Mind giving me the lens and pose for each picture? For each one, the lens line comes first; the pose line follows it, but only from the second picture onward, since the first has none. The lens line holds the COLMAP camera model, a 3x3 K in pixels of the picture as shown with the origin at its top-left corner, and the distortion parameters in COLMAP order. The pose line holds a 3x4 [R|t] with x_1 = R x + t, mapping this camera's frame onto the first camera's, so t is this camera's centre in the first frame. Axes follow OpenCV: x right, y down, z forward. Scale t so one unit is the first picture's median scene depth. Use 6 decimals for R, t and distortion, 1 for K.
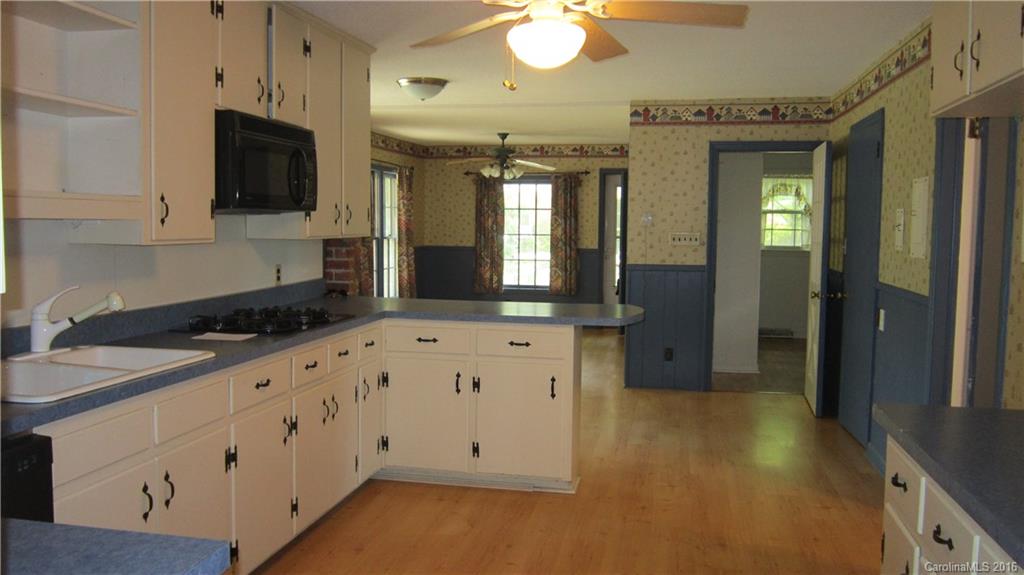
lens RADIAL K [[840.1, 0, 512.0], [0, 840.1, 287.5], [0, 0, 1]] dist [-0.032200, -0.003329]
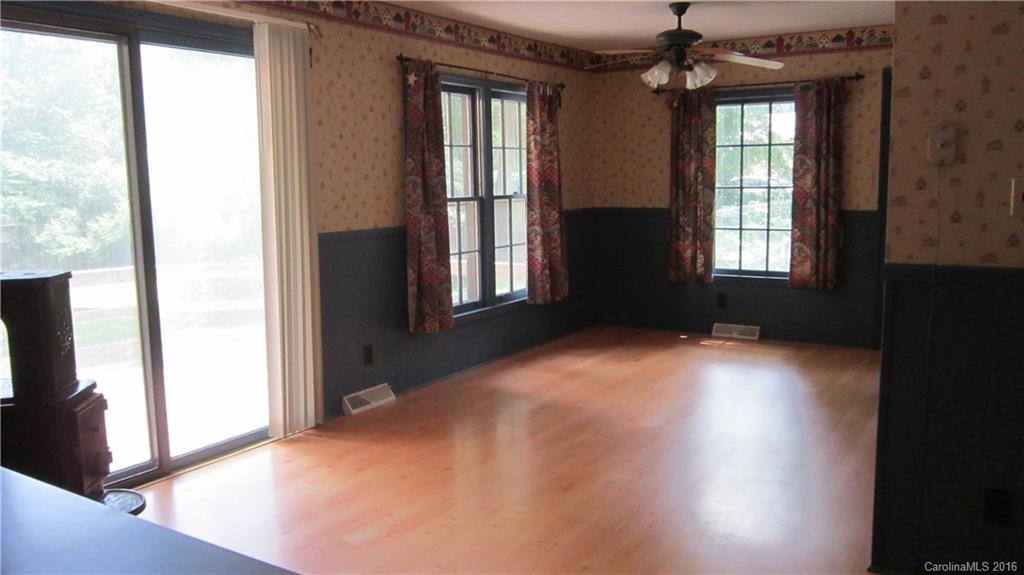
lens RADIAL K [[840.1, 0, 512.0], [0, 840.1, 287.5], [0, 0, 1]] dist [-0.032200, -0.003329]
pose [[0.933677, 0.024180, -0.357299, 0.074467], [-0.004675, 0.998456, 0.055354, -0.024212], [0.358085, -0.050012, 0.932348, 0.378373]]
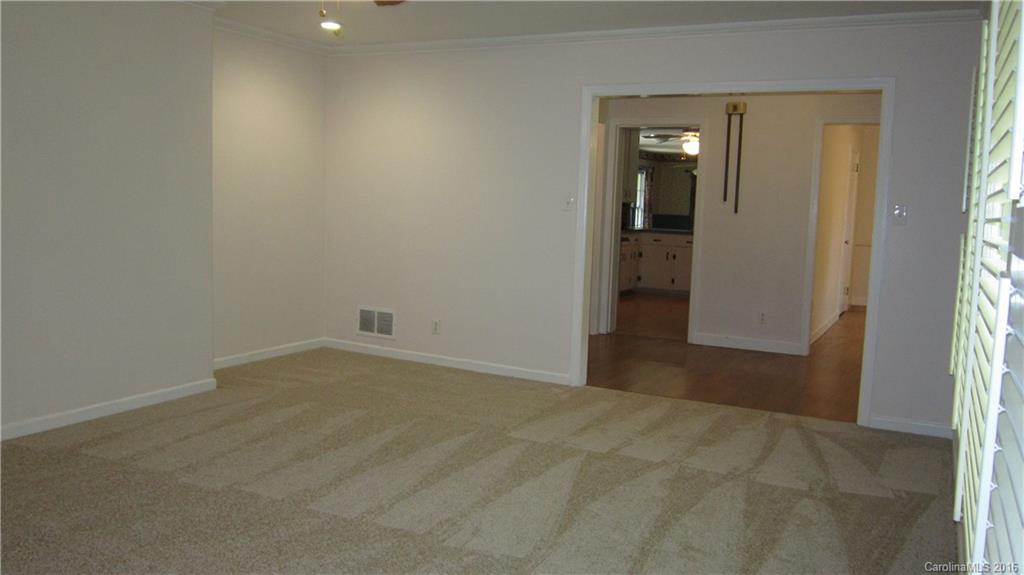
lens RADIAL K [[840.1, 0, 512.0], [0, 840.1, 287.5], [0, 0, 1]] dist [-0.032200, -0.003329]
pose [[0.960935, 0.051389, -0.271963, 0.078658], [-0.045703, 0.998585, 0.027207, 0.065642], [0.272976, -0.013715, 0.961923, -0.705431]]
